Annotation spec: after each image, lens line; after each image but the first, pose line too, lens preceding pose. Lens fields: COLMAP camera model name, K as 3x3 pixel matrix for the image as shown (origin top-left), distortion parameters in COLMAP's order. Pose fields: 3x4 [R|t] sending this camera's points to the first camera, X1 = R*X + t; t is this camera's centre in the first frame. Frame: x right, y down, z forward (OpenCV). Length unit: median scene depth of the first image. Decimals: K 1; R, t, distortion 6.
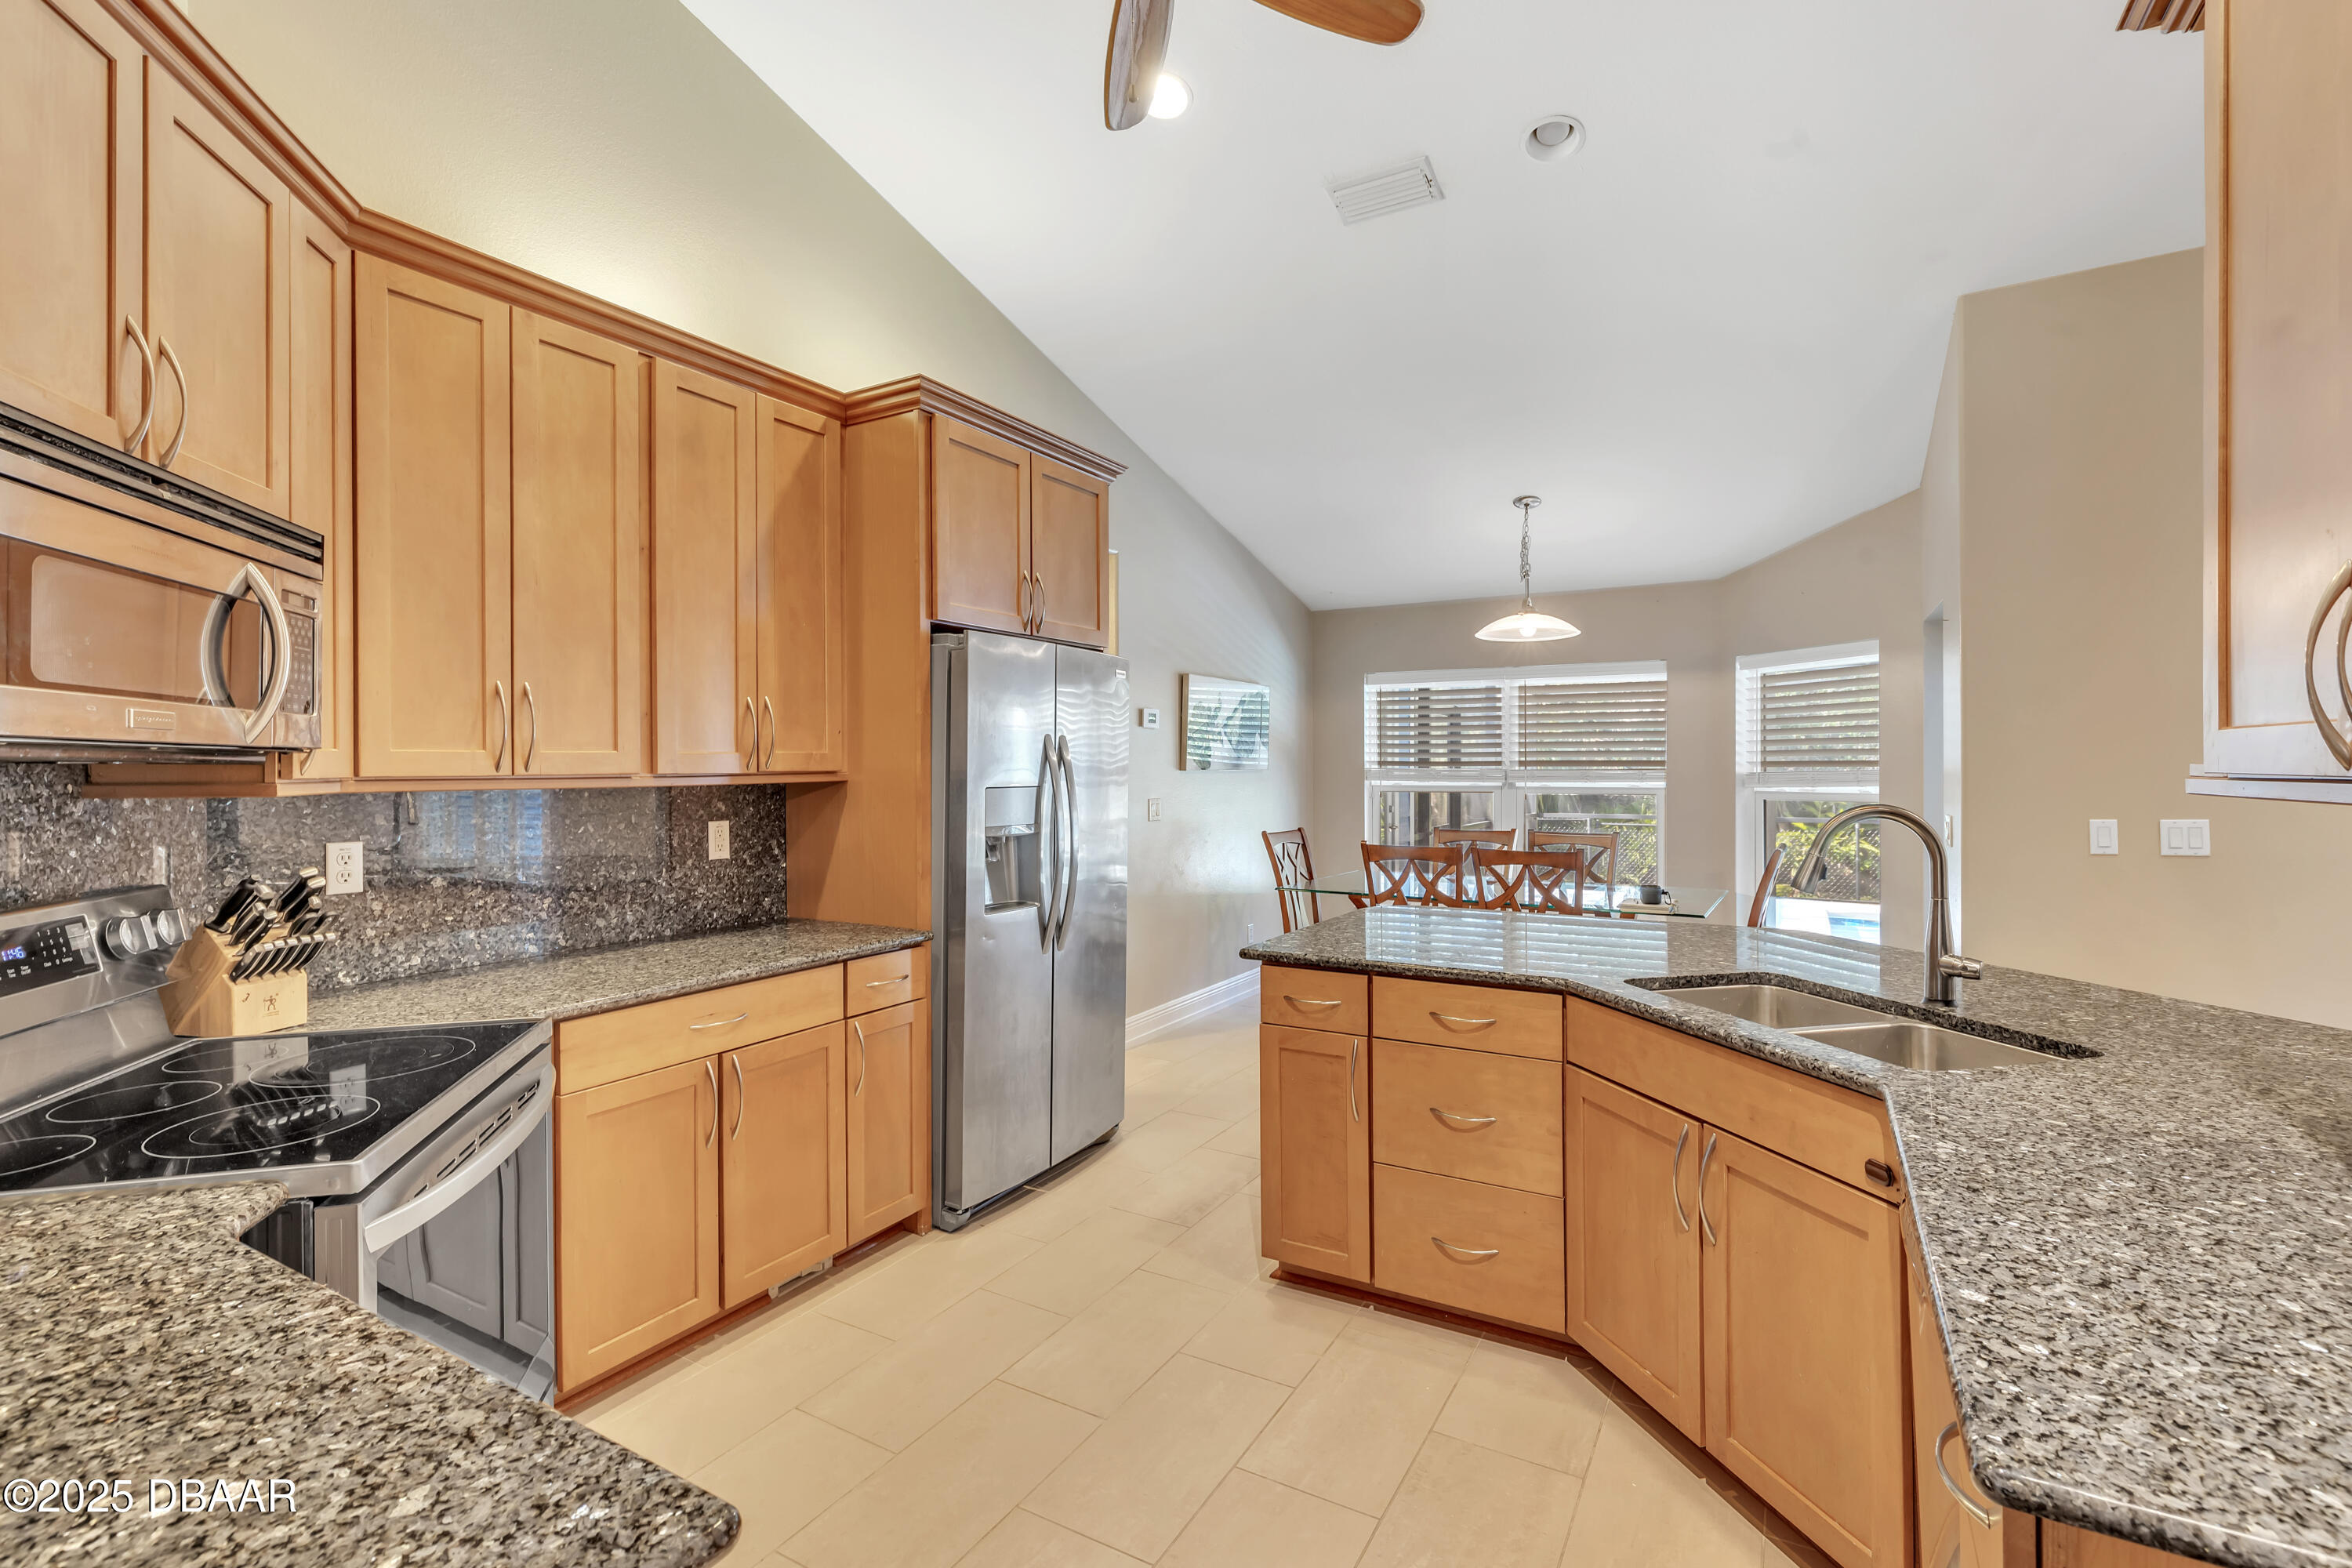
lens RADIAL K [[1058.3, 0, 1172.2], [0, 1058.3, 761.5], [0, 0, 1]] dist [0.004792, 0.002045]
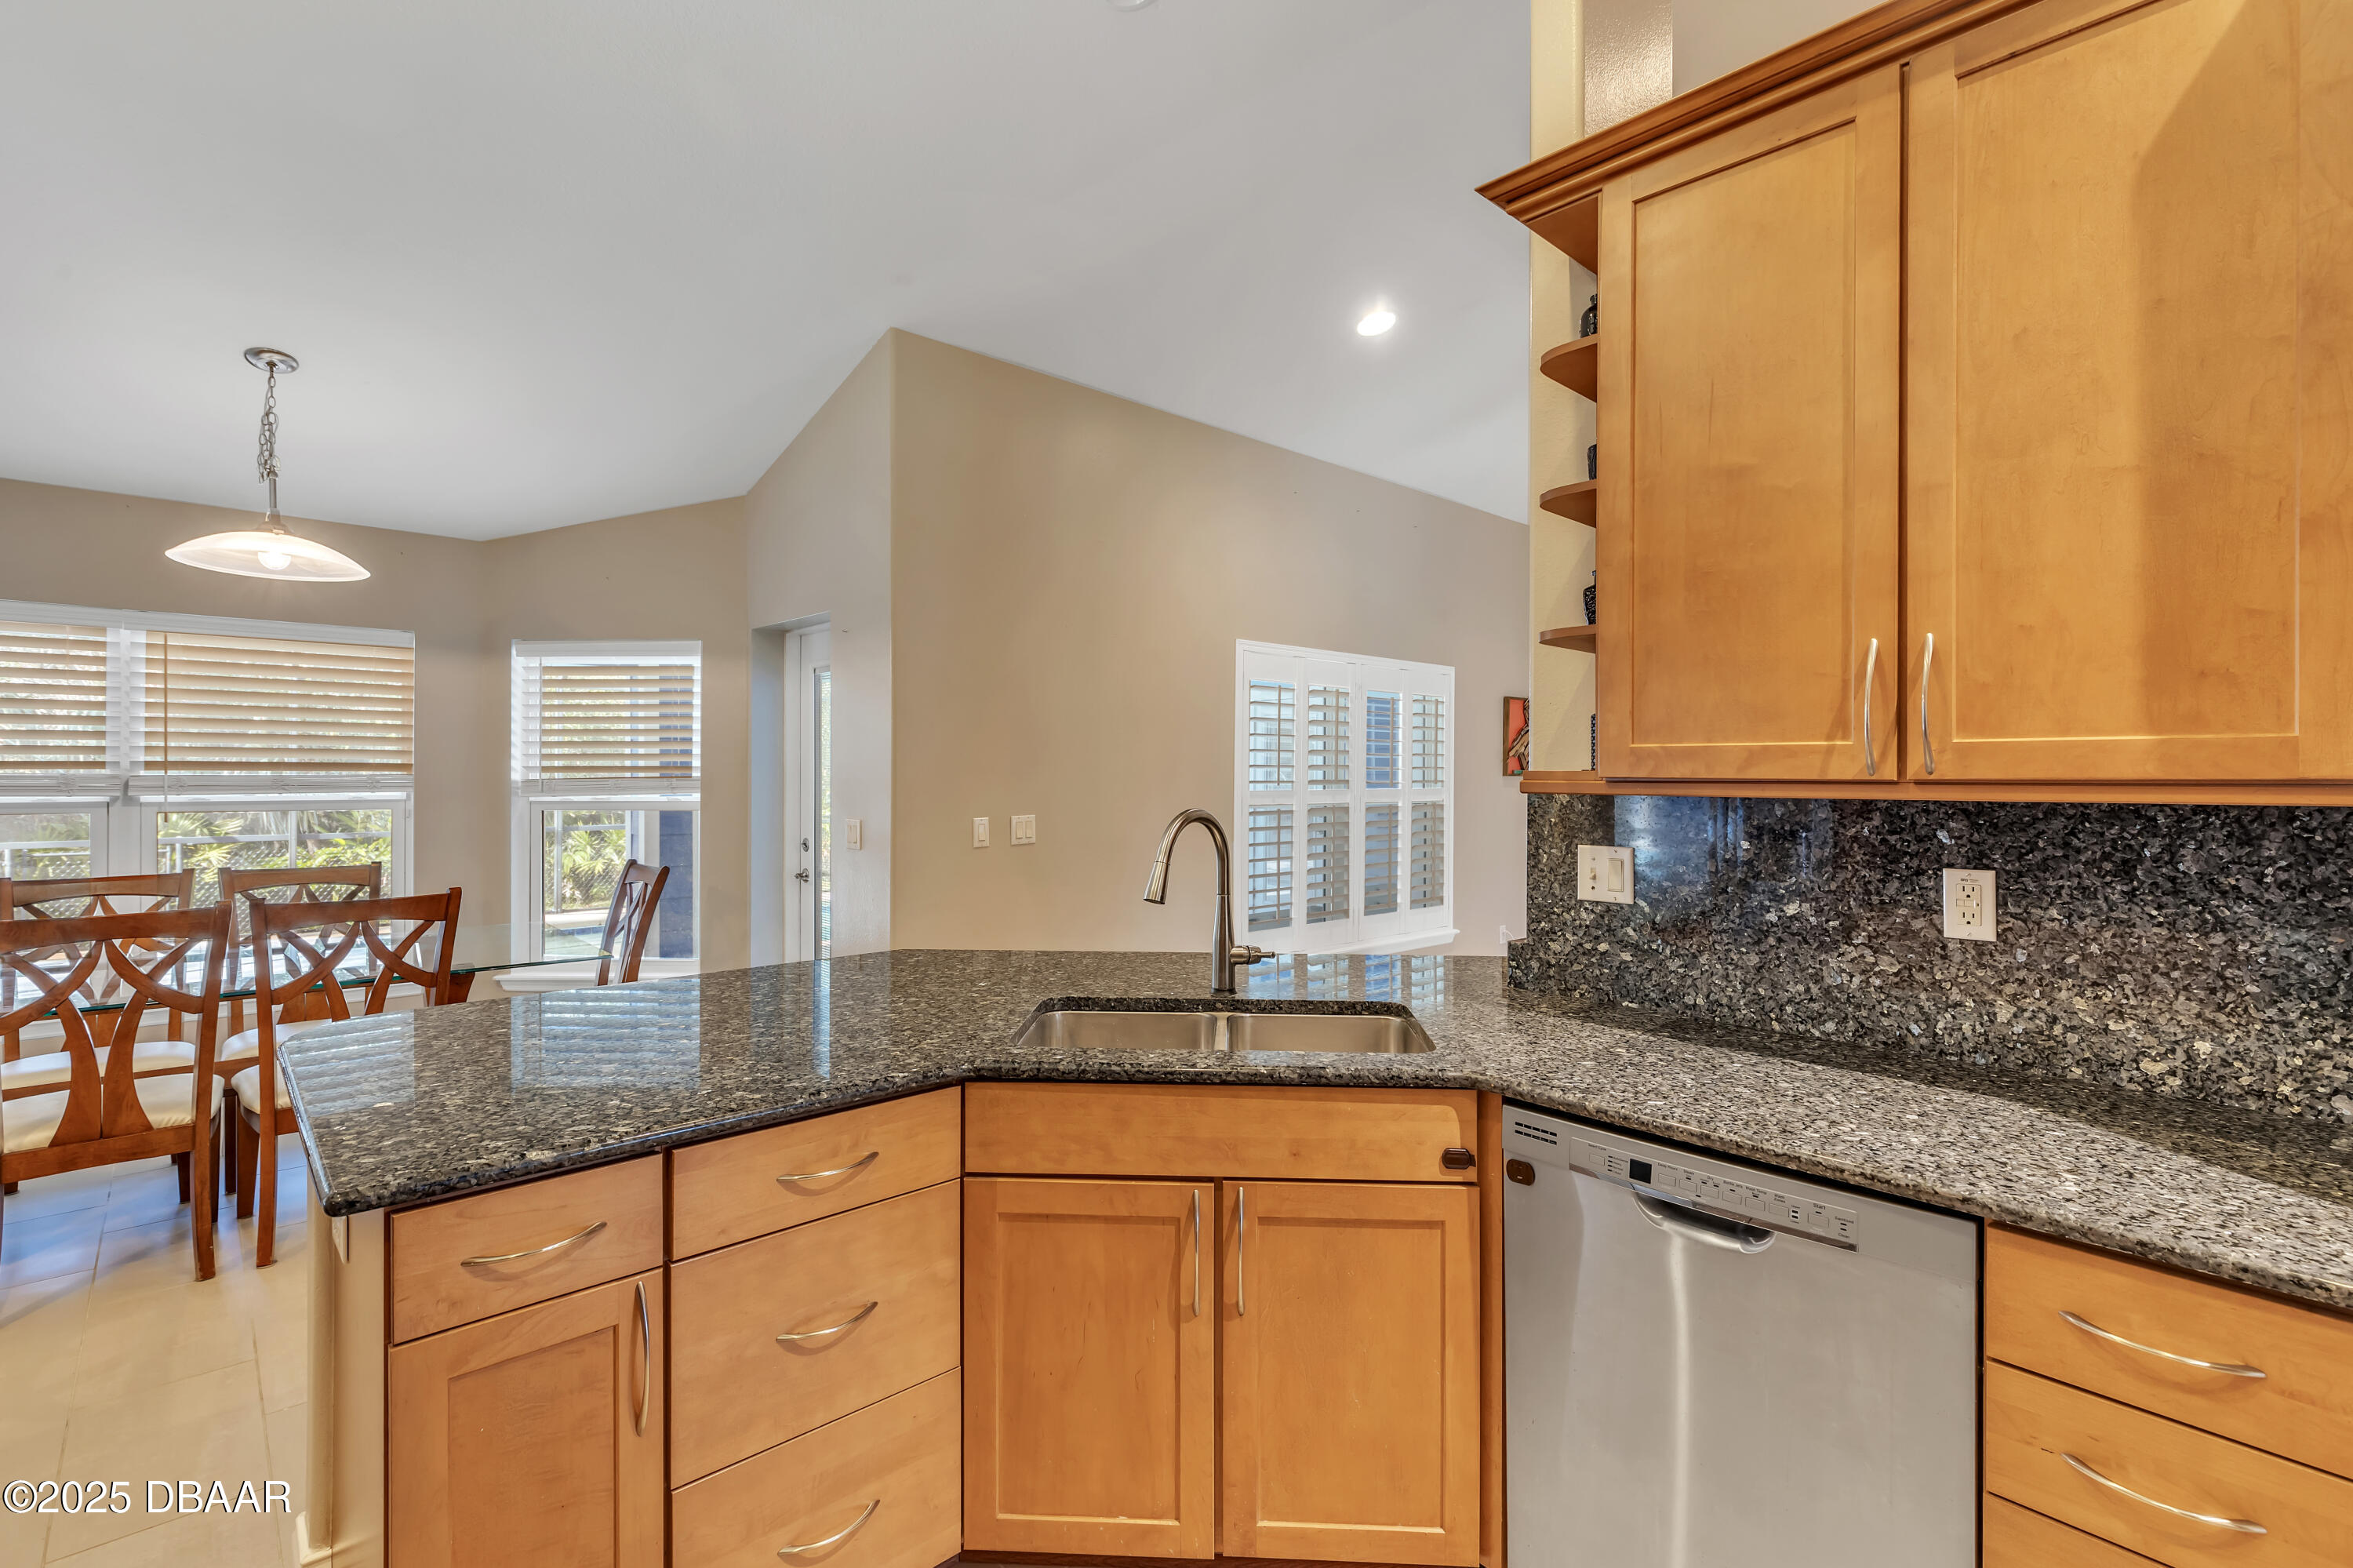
lens RADIAL K [[1058.8, 0, 1180.3], [0, 1058.8, 771.2], [0, 0, 1]] dist [0.004792, 0.002045]
pose [[0.294948, 0.004674, 0.955502, -0.124225], [-0.007465, 0.999969, -0.002588, 0.002818], [-0.955484, -0.006370, 0.294974, 0.284901]]
